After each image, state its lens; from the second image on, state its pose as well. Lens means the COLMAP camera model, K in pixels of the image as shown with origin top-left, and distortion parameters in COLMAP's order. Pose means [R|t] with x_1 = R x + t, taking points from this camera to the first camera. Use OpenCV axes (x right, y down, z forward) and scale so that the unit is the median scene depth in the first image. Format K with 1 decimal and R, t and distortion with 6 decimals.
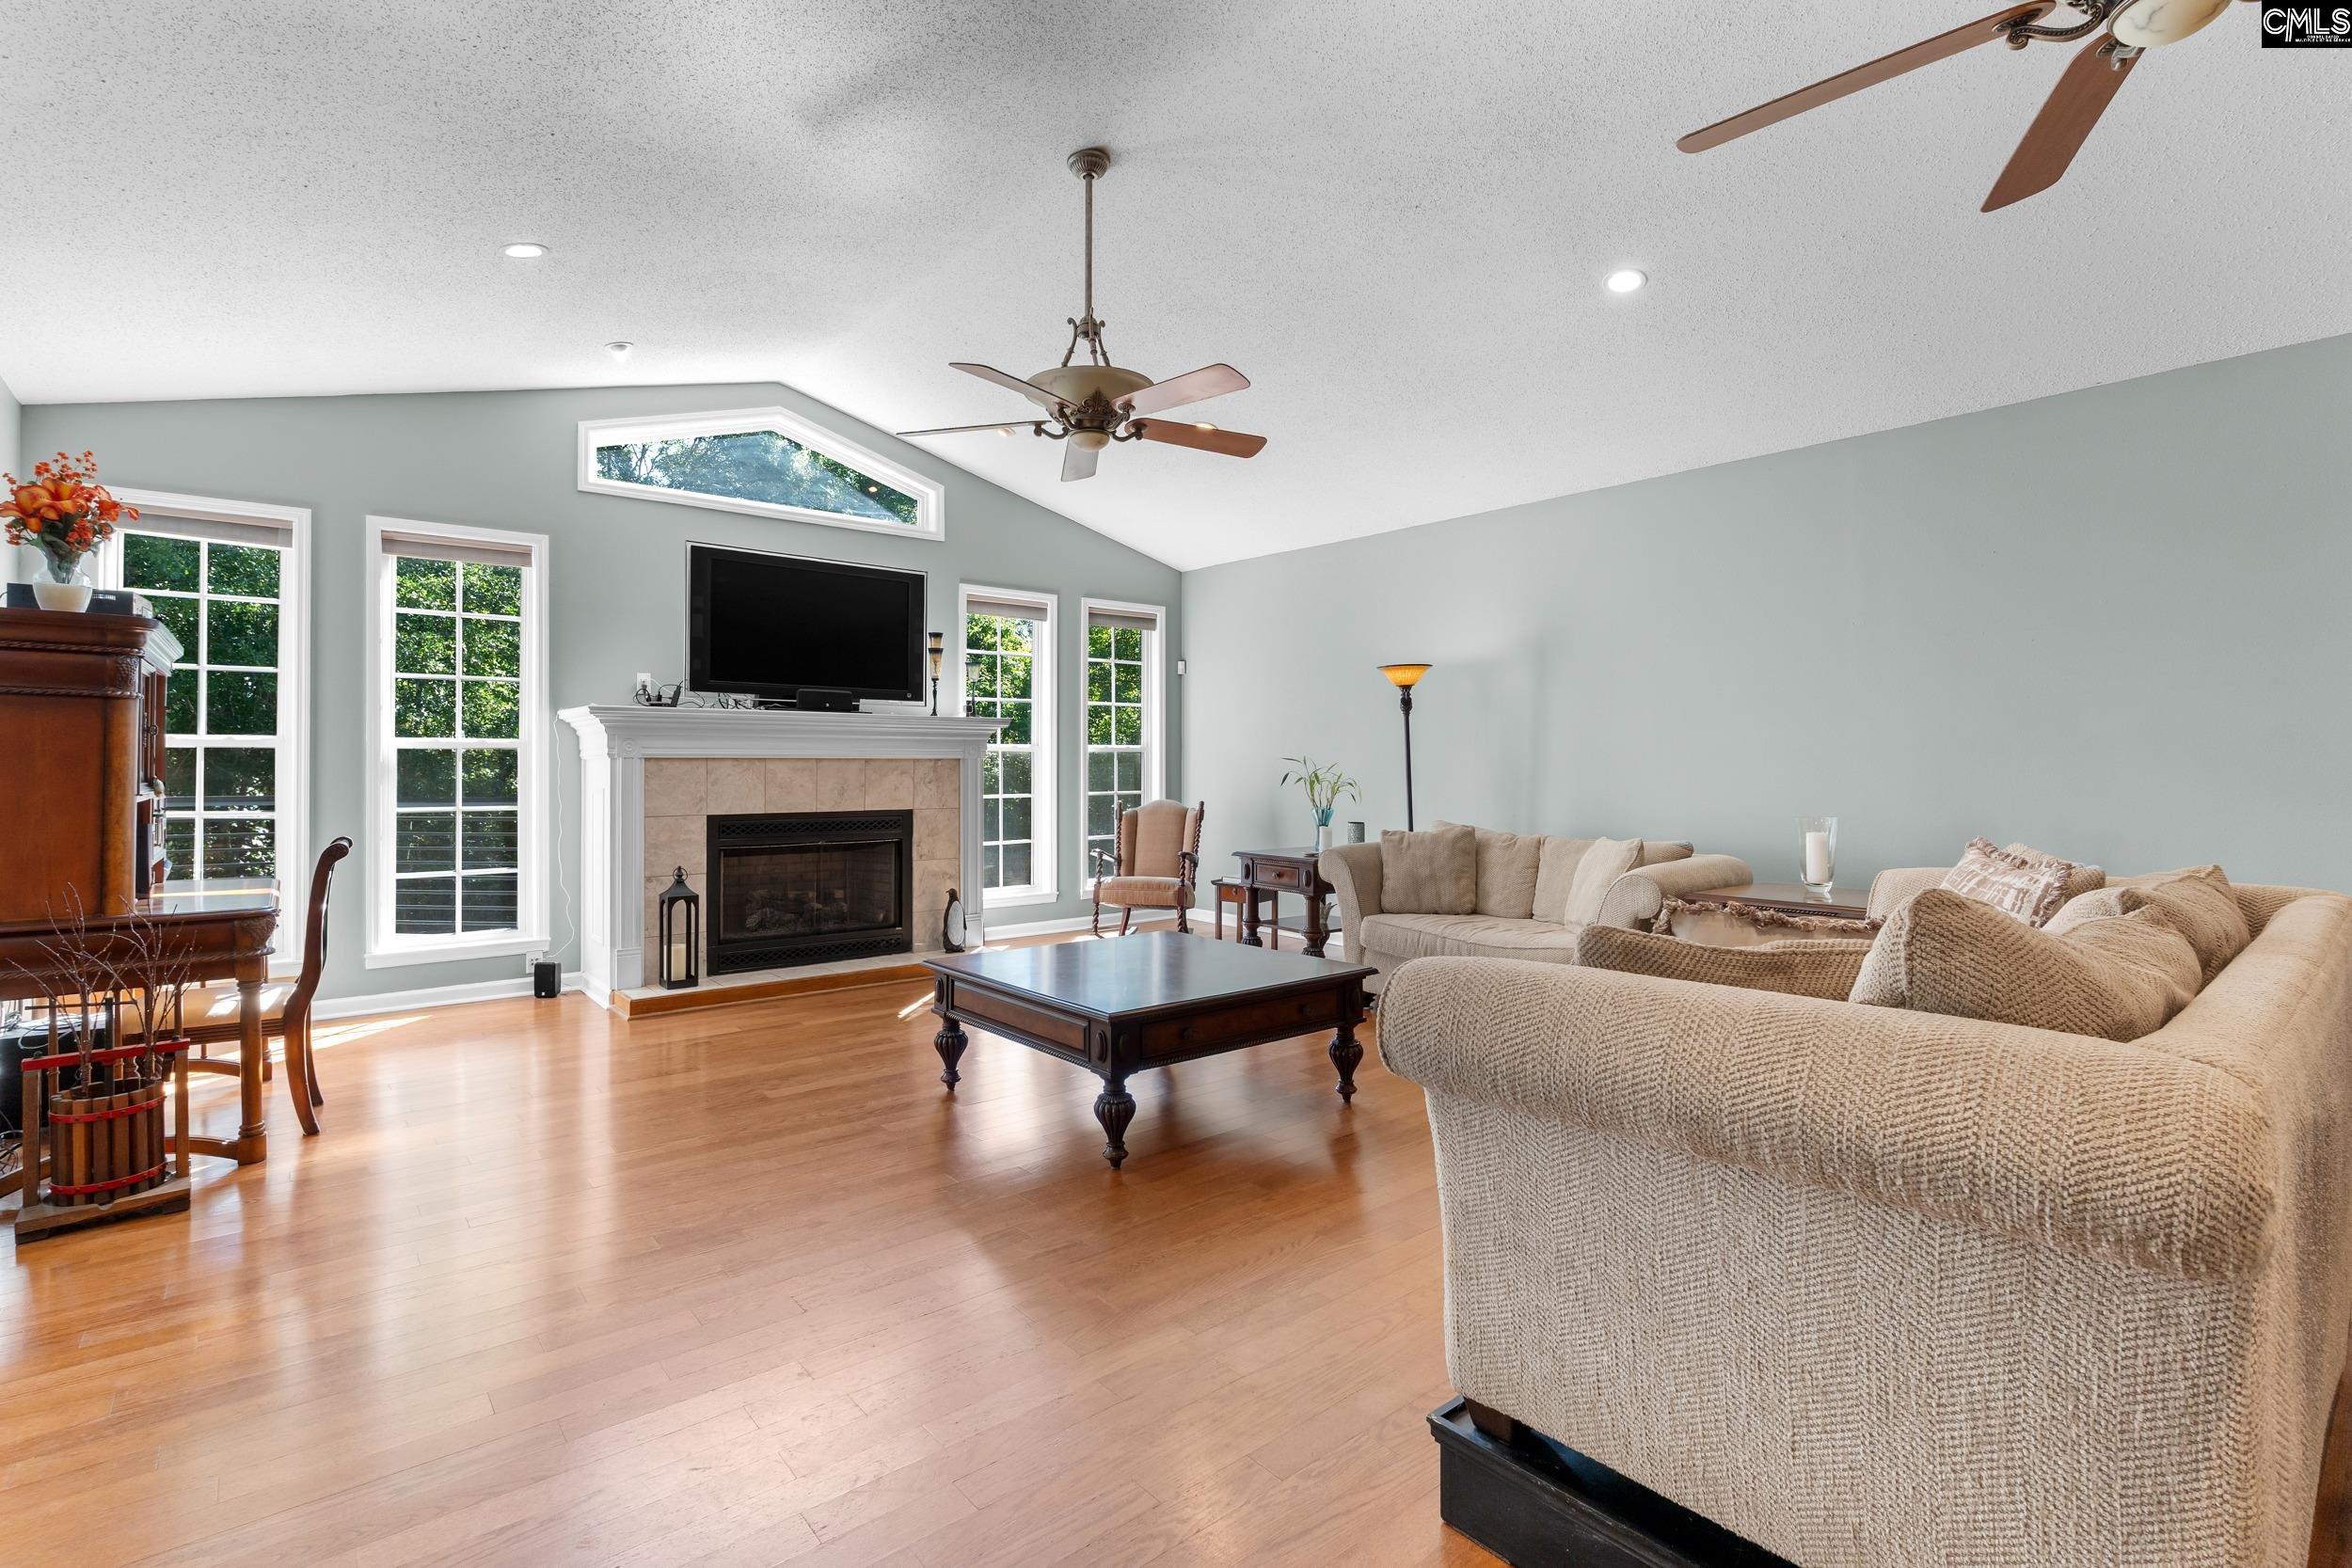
lens RADIAL K [[1076.9, 0, 1169.7], [0, 1076.9, 767.1], [0, 0, 1]] dist [-0.008269, -0.000606]
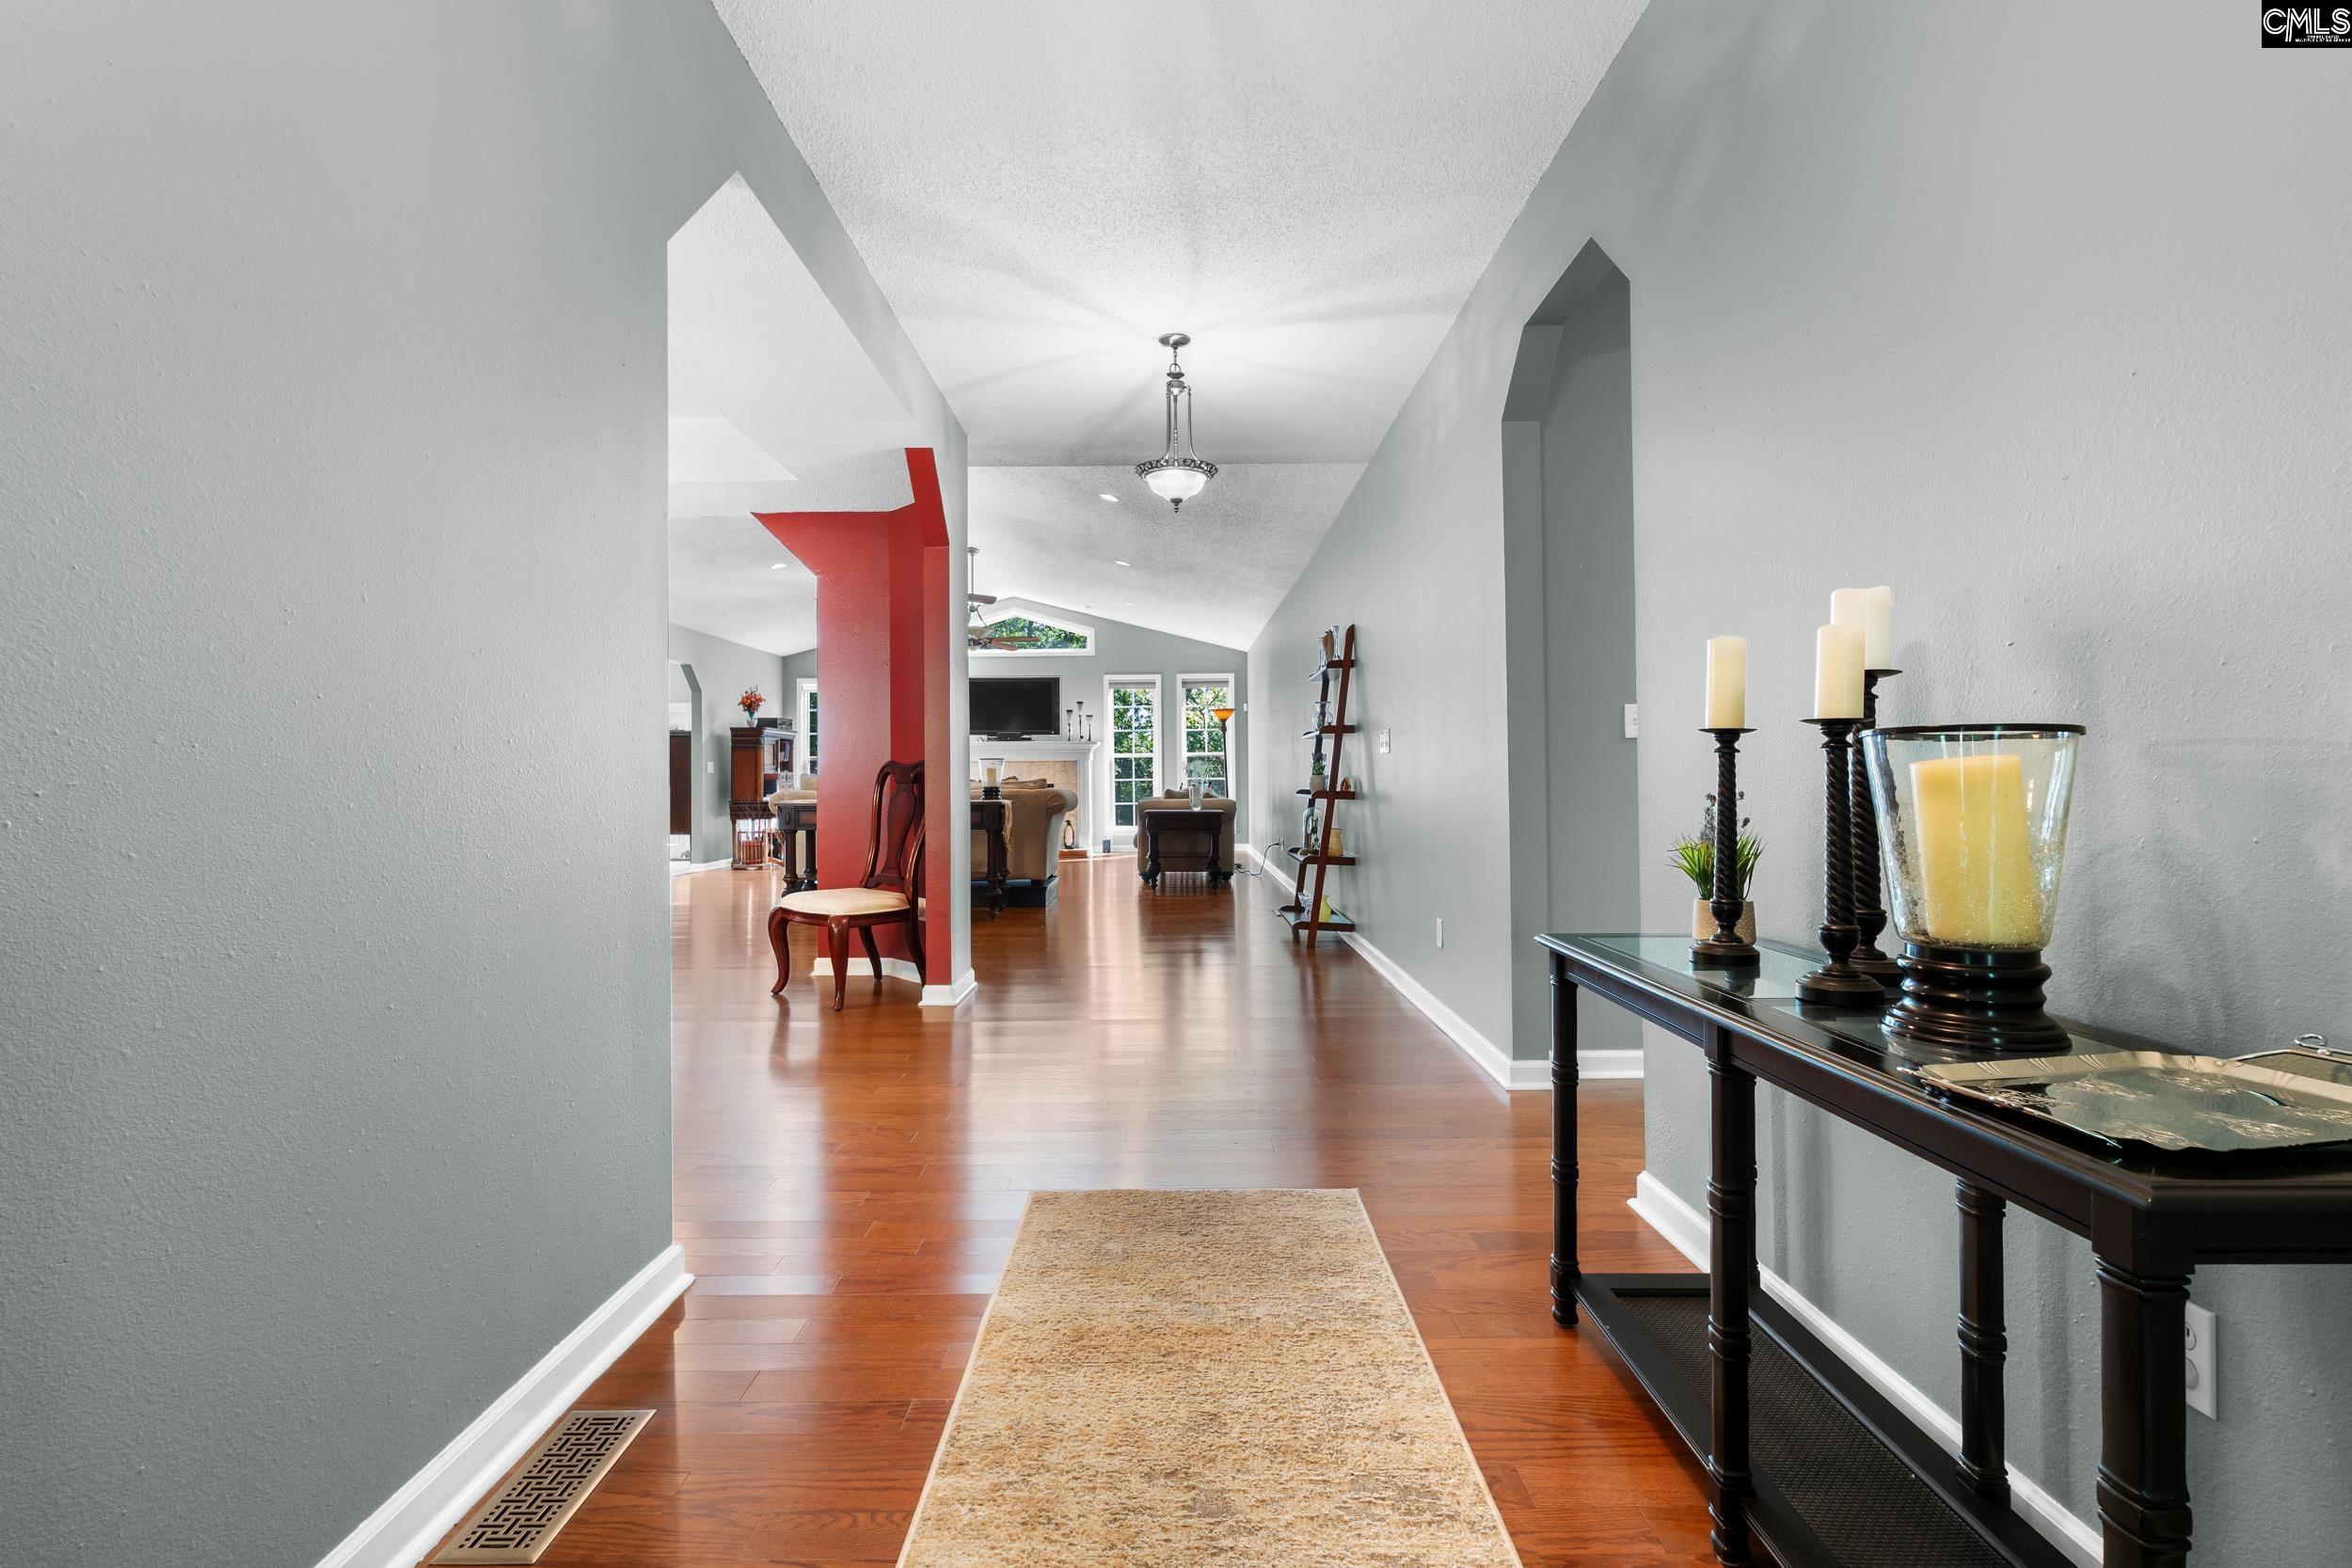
lens RADIAL K [[1076.9, 0, 1170.8], [0, 1076.9, 774.5], [0, 0, 1]] dist [-0.008269, -0.000606]
pose [[0.754802, -0.004616, -0.655936, 1.408393], [0.005350, 0.999985, -0.000881, 0.023856], [0.655931, -0.002844, 0.754816, -0.527323]]
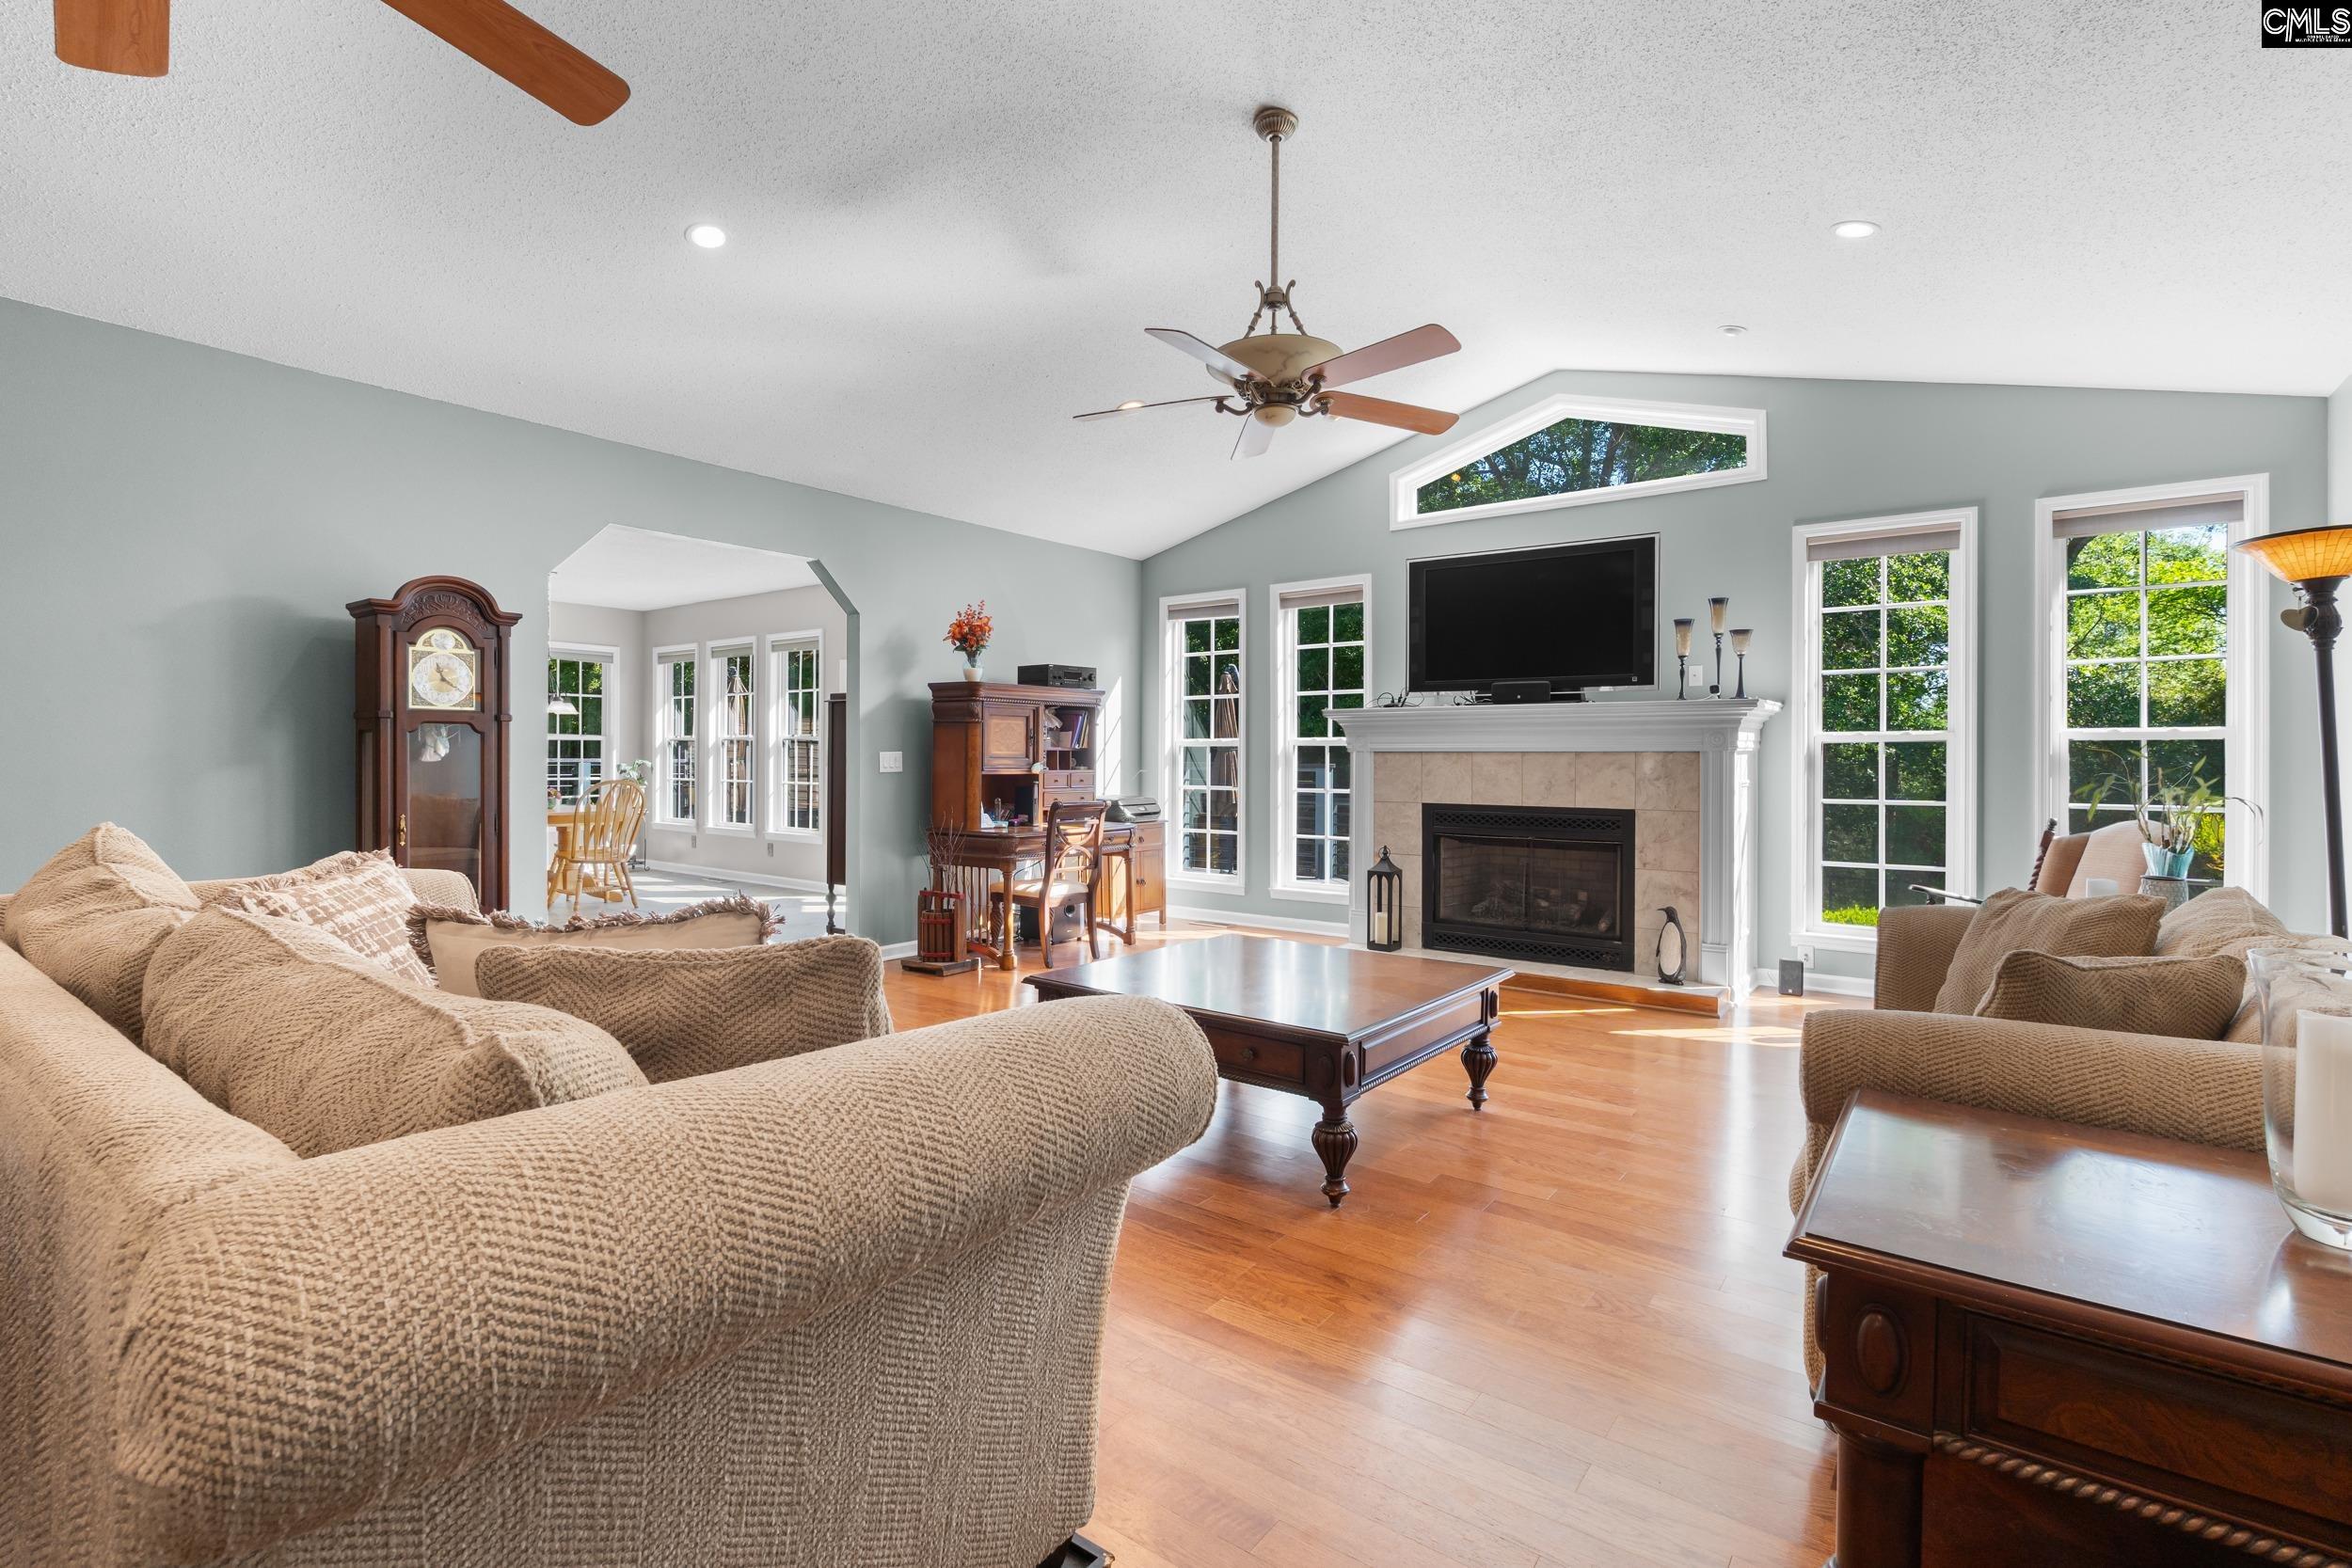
lens RADIAL K [[1076.9, 0, 1174.3], [0, 1076.9, 774.9], [0, 0, 1]] dist [-0.008269, -0.000606]
pose [[0.223426, 0.017774, -0.974559, 0.526852], [-0.004993, 0.999841, 0.017090, -0.001918], [0.974708, 0.001048, 0.223479, 0.439323]]
